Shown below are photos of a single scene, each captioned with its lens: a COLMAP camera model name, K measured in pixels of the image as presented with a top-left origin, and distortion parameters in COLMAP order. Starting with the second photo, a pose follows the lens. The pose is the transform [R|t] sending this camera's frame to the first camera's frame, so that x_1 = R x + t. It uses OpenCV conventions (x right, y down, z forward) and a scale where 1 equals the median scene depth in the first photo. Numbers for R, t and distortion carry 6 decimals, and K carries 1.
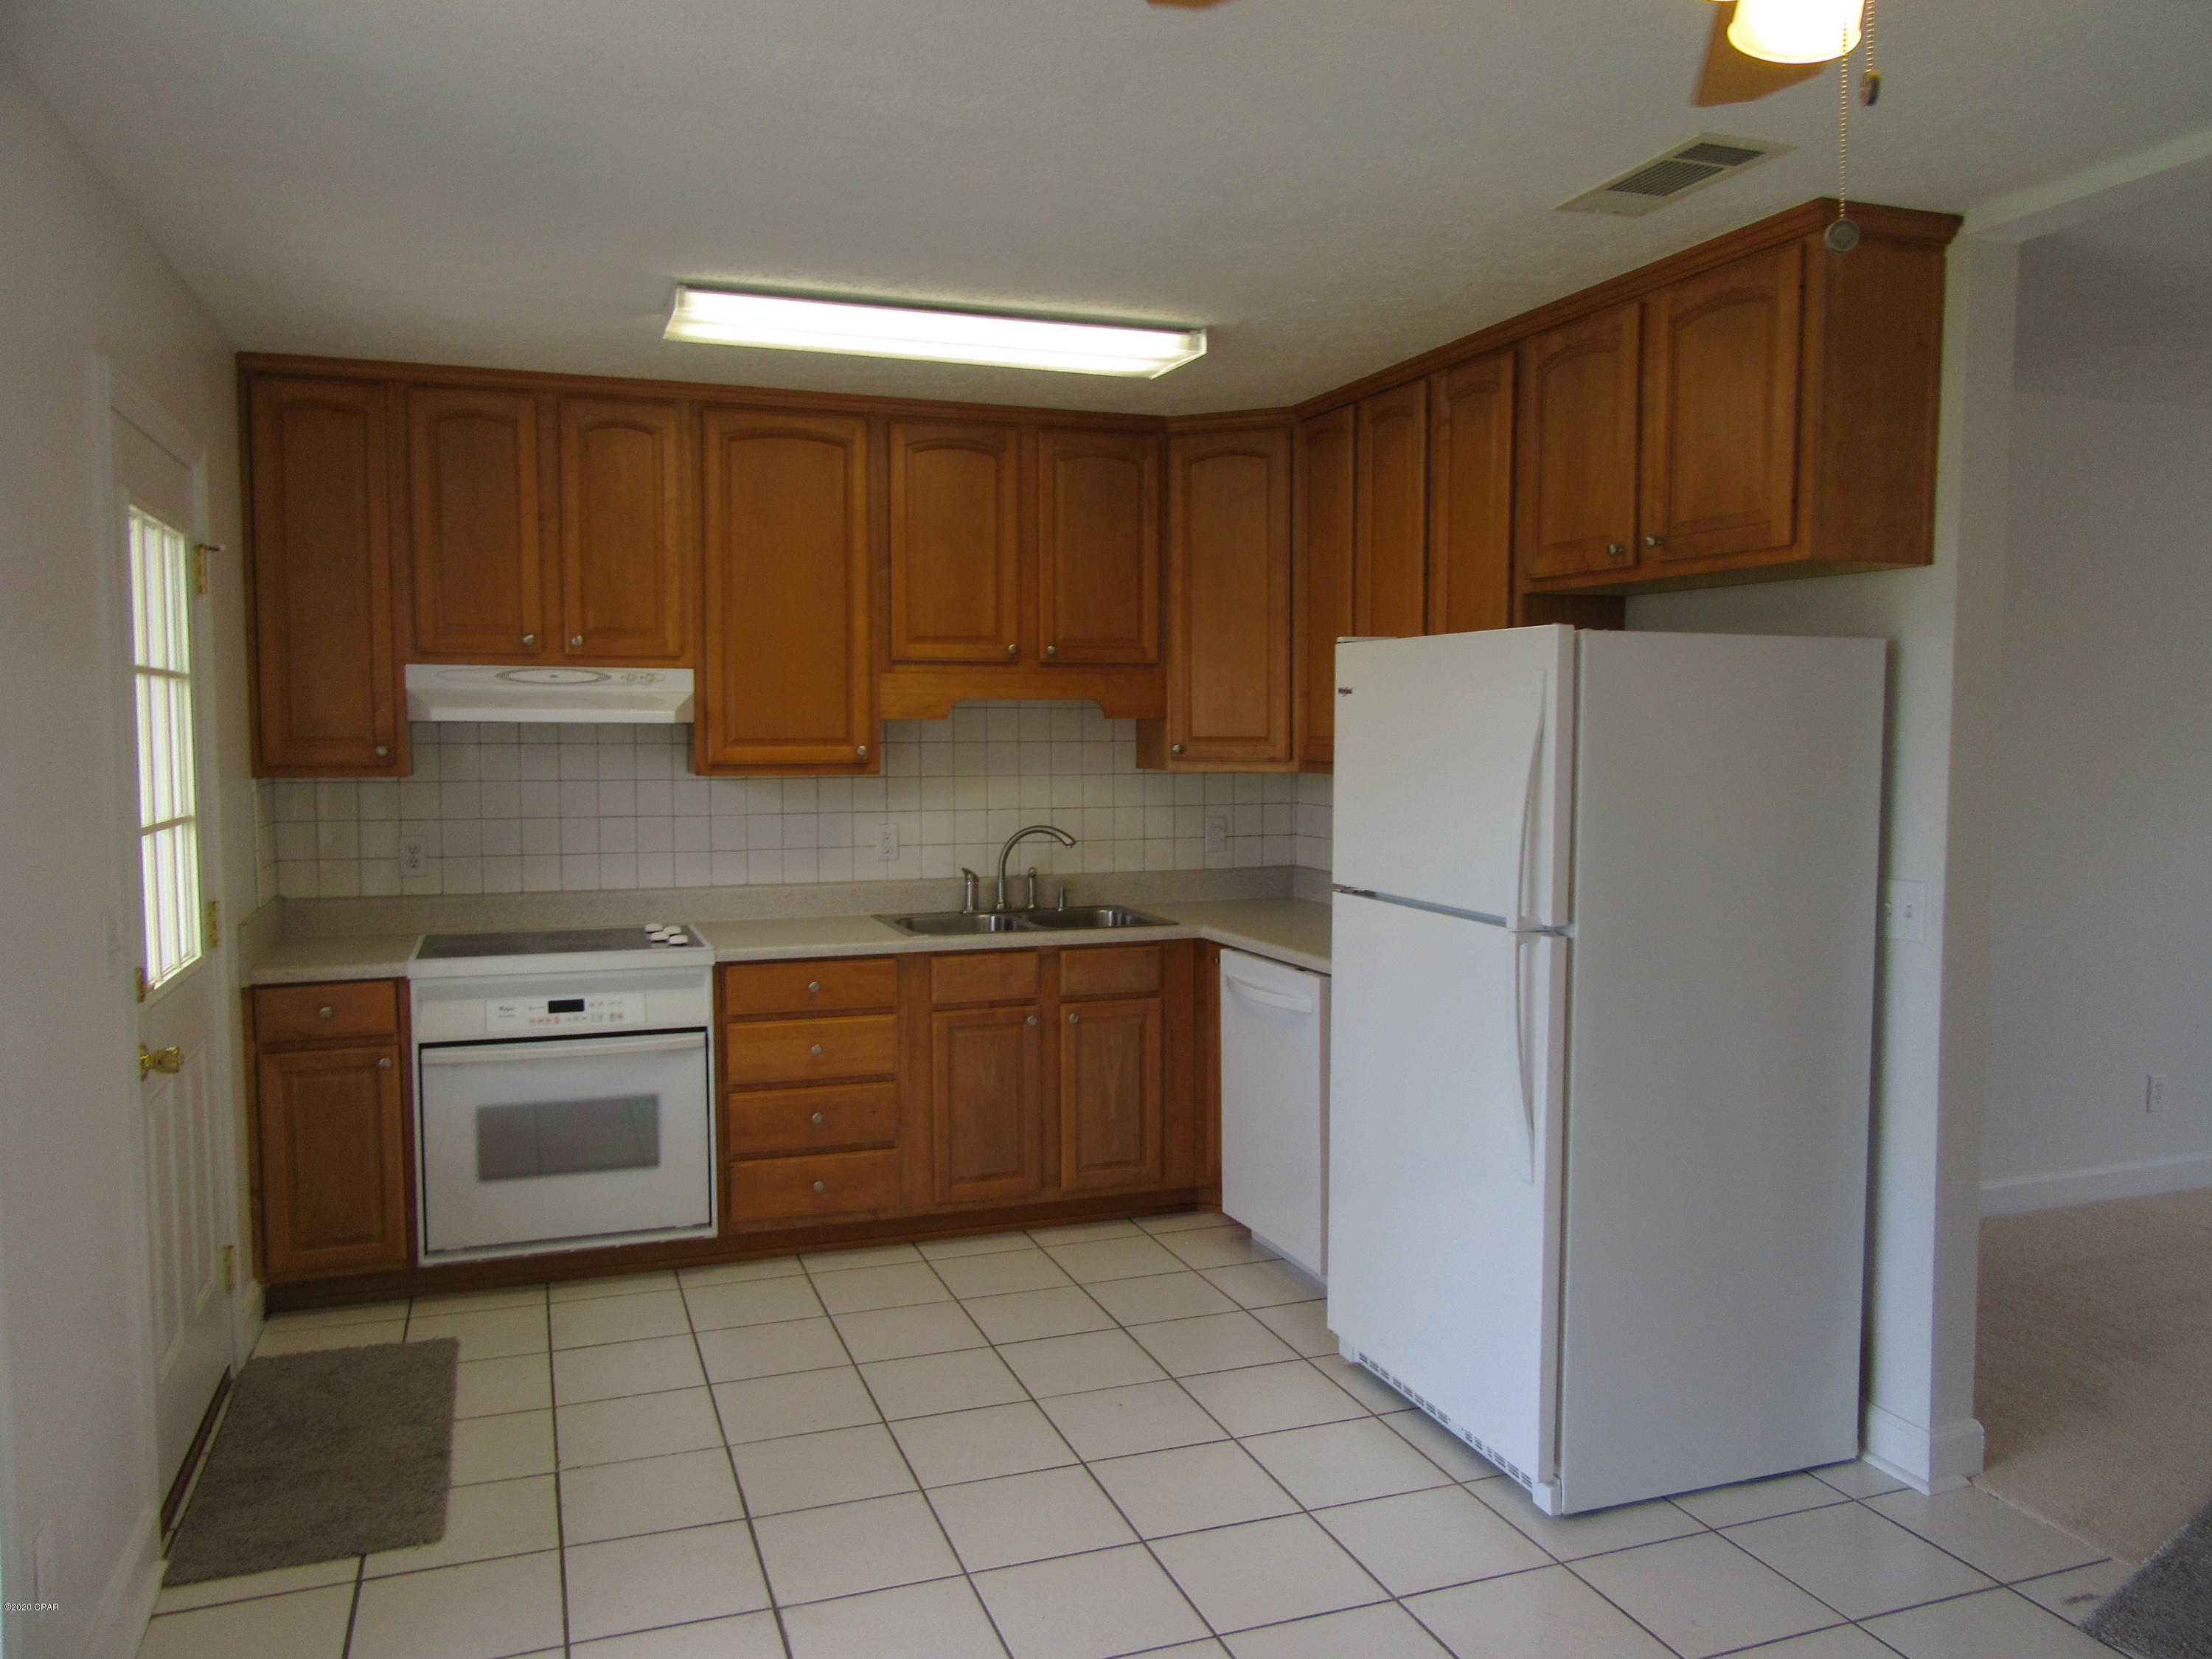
lens RADIAL K [[1615.9, 0, 1115.6], [0, 1615.9, 821.1], [0, 0, 1]] dist [0.005265, 0.004233]
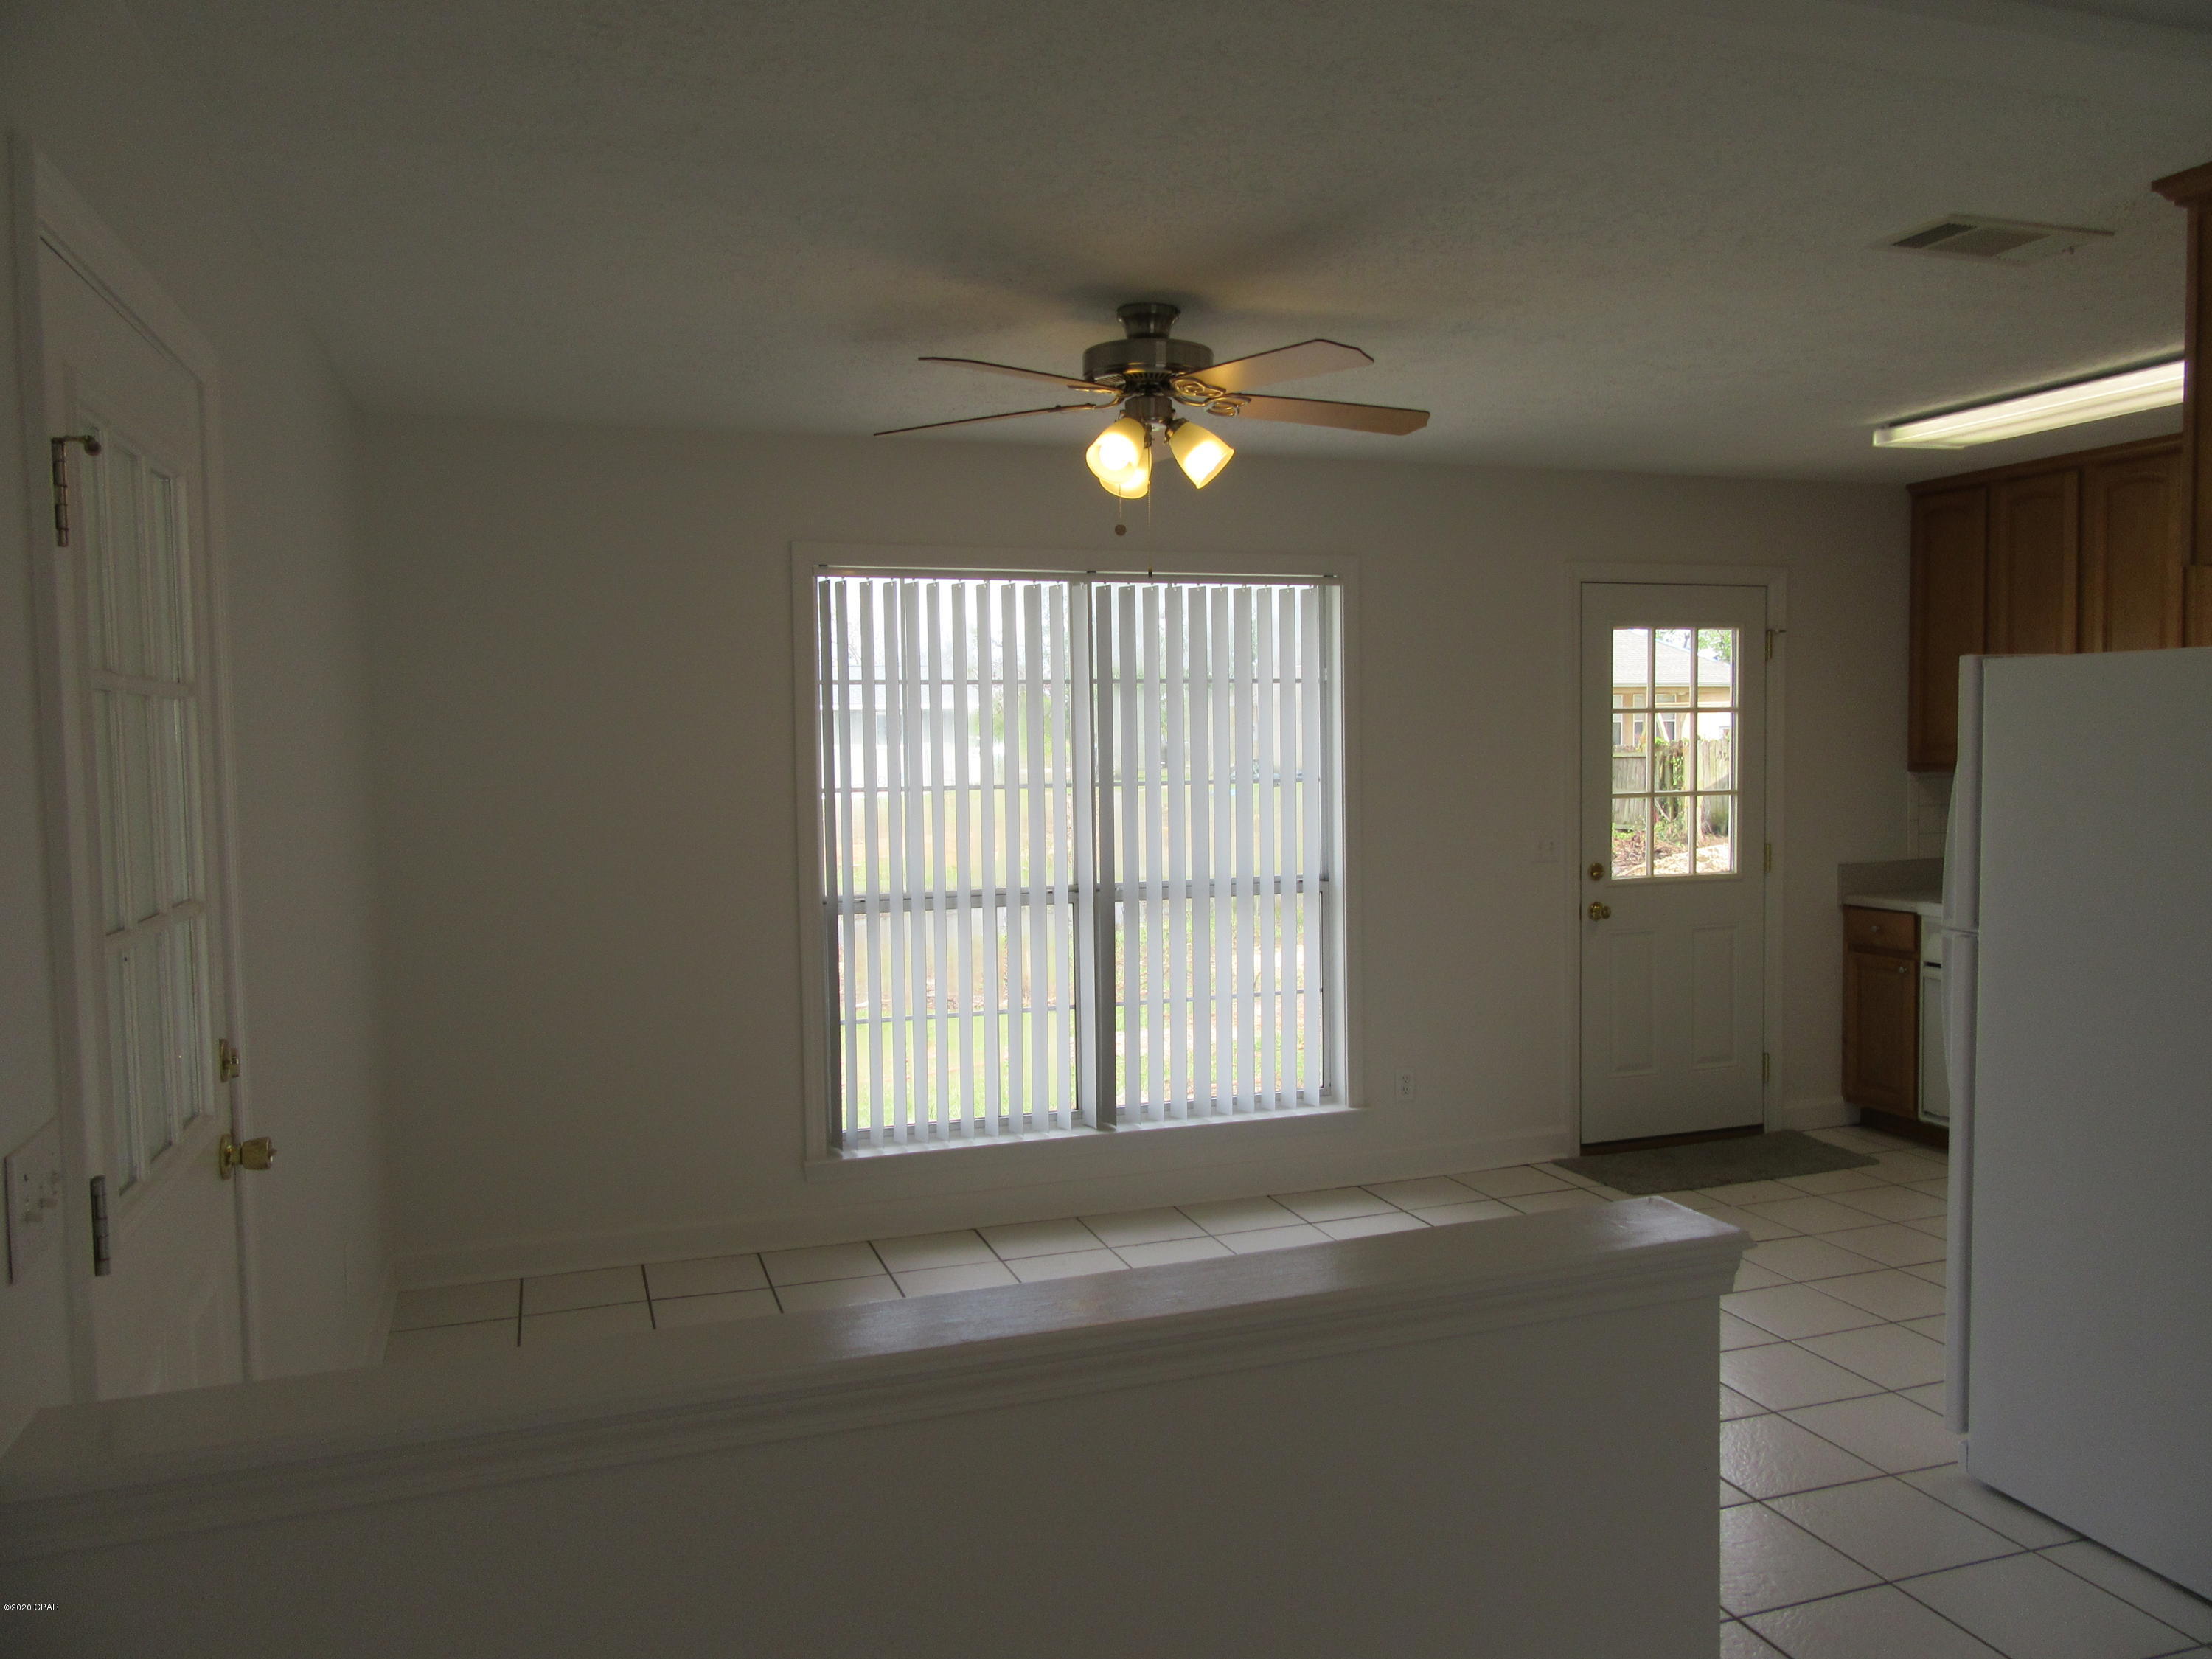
lens RADIAL K [[1615.9, 0, 1115.6], [0, 1615.9, 821.1], [0, 0, 1]] dist [0.005265, 0.004233]
pose [[-0.015062, 0.052148, -0.998526, 1.211351], [-0.045977, 0.997547, 0.052791, -0.032772], [0.998829, 0.046704, -0.012627, 0.385474]]
